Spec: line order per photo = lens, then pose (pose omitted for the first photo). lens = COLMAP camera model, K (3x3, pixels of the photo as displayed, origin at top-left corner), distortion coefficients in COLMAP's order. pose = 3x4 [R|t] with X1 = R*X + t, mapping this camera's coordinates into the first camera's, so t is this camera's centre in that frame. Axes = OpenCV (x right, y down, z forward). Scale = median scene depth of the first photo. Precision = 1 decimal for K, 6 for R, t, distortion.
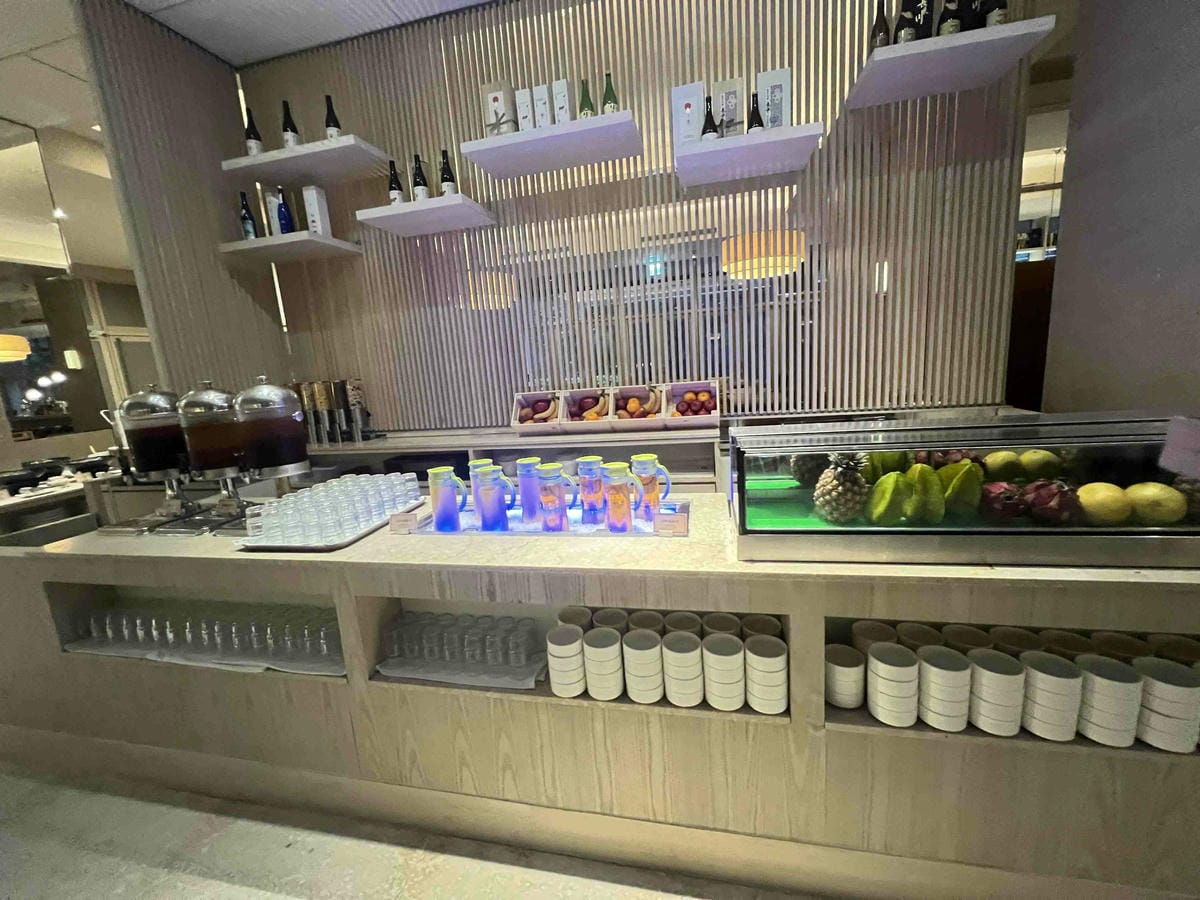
lens RADIAL K [[482.6, 0, 604.7], [0, 482.6, 451.6], [0, 0, 1]] dist [0.002235, -0.000684]
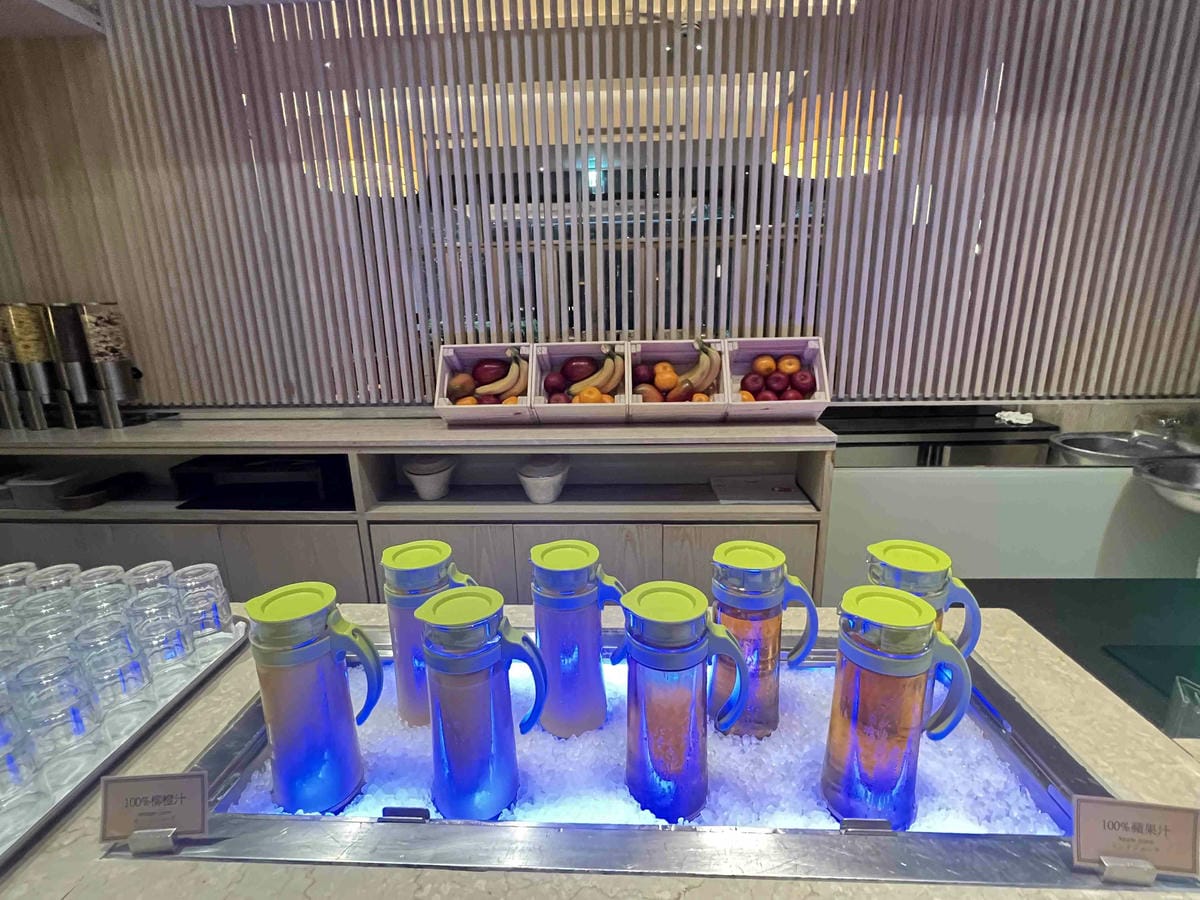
lens RADIAL K [[561.4, 0, 593.9], [0, 561.4, 448.7], [0, 0, 1]] dist [0.003464, 0.000740]
pose [[0.985822, 0.008869, 0.167563, -0.120138], [-0.019604, 0.997851, 0.062521, -0.048959], [-0.166648, -0.064919, 0.983877, 0.356177]]
